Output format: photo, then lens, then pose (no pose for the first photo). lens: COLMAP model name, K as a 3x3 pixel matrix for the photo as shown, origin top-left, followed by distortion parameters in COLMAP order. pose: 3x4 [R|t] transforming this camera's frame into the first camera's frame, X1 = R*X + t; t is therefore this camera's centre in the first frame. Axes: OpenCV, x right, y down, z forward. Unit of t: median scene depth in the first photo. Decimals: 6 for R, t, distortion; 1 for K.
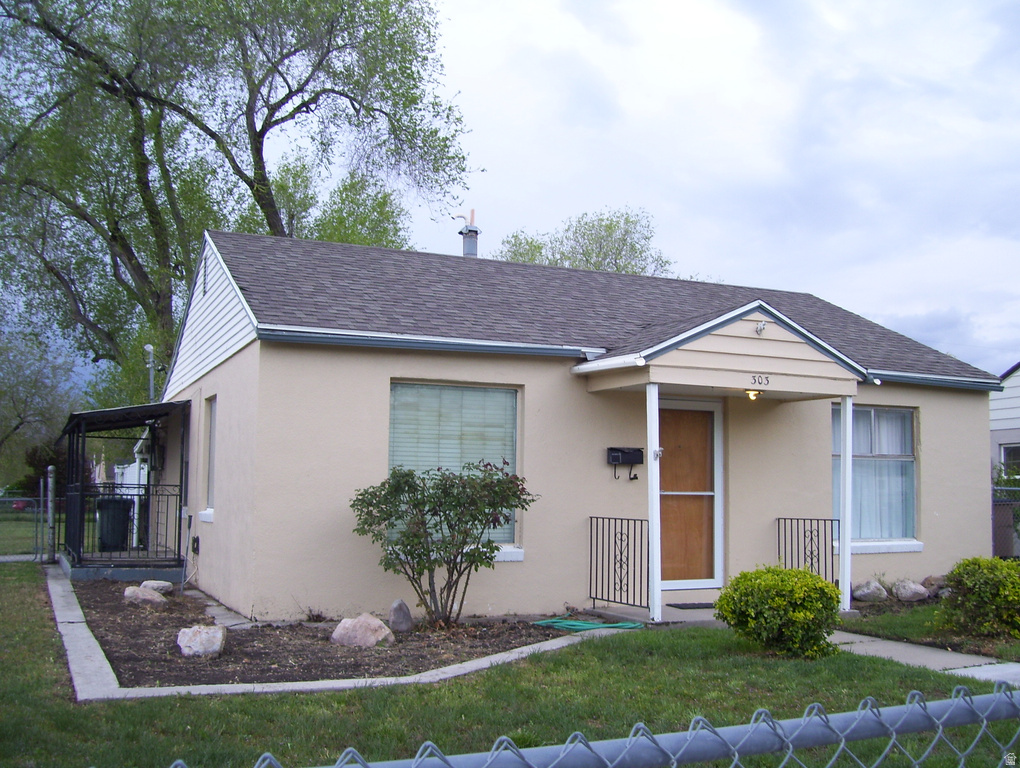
lens RADIAL K [[1094.0, 0, 549.7], [0, 1094.0, 387.6], [0, 0, 1]] dist [-0.180682, 0.130111]
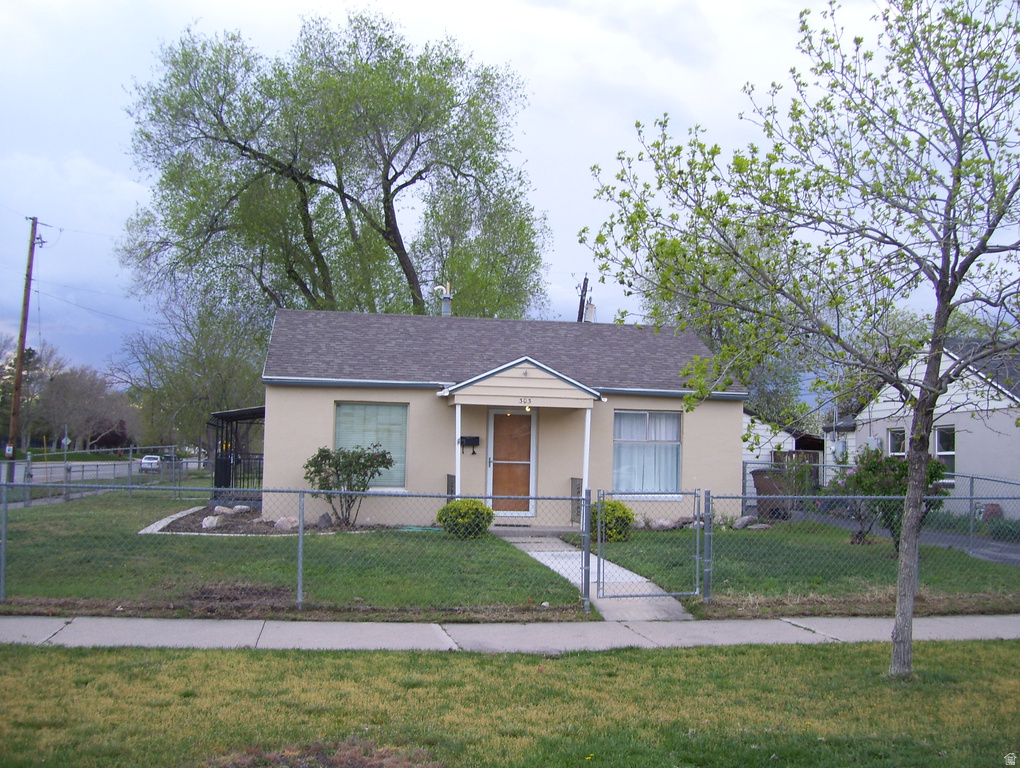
lens RADIAL K [[1094.0, 0, 549.7], [0, 1094.0, 387.6], [0, 0, 1]] dist [-0.180682, 0.130111]
pose [[0.968992, -0.004377, -0.247054, 0.651487], [0.012529, 0.999427, 0.031435, -0.081792], [0.246775, -0.033556, 0.968492, -0.724931]]
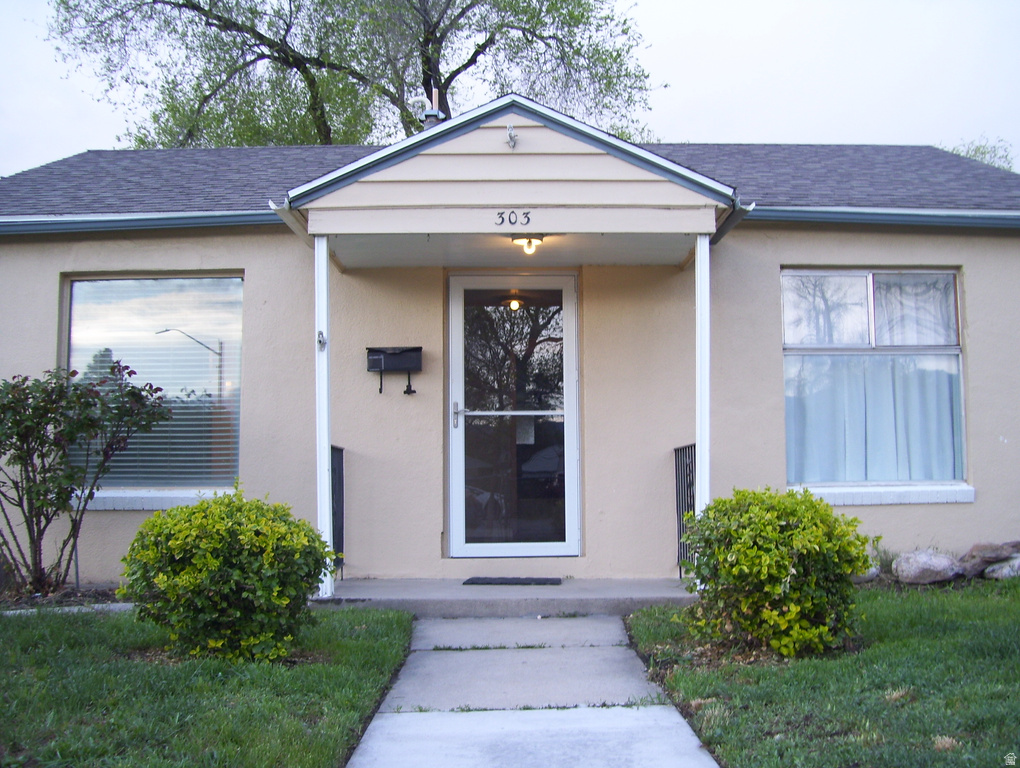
lens RADIAL K [[1094.0, 0, 549.7], [0, 1094.0, 387.6], [0, 0, 1]] dist [-0.180682, 0.130111]
pose [[0.914956, -0.056233, -0.399617, 0.434312], [0.059509, 0.998219, -0.004215, 0.089597], [0.399143, -0.019925, 0.916672, 0.411375]]
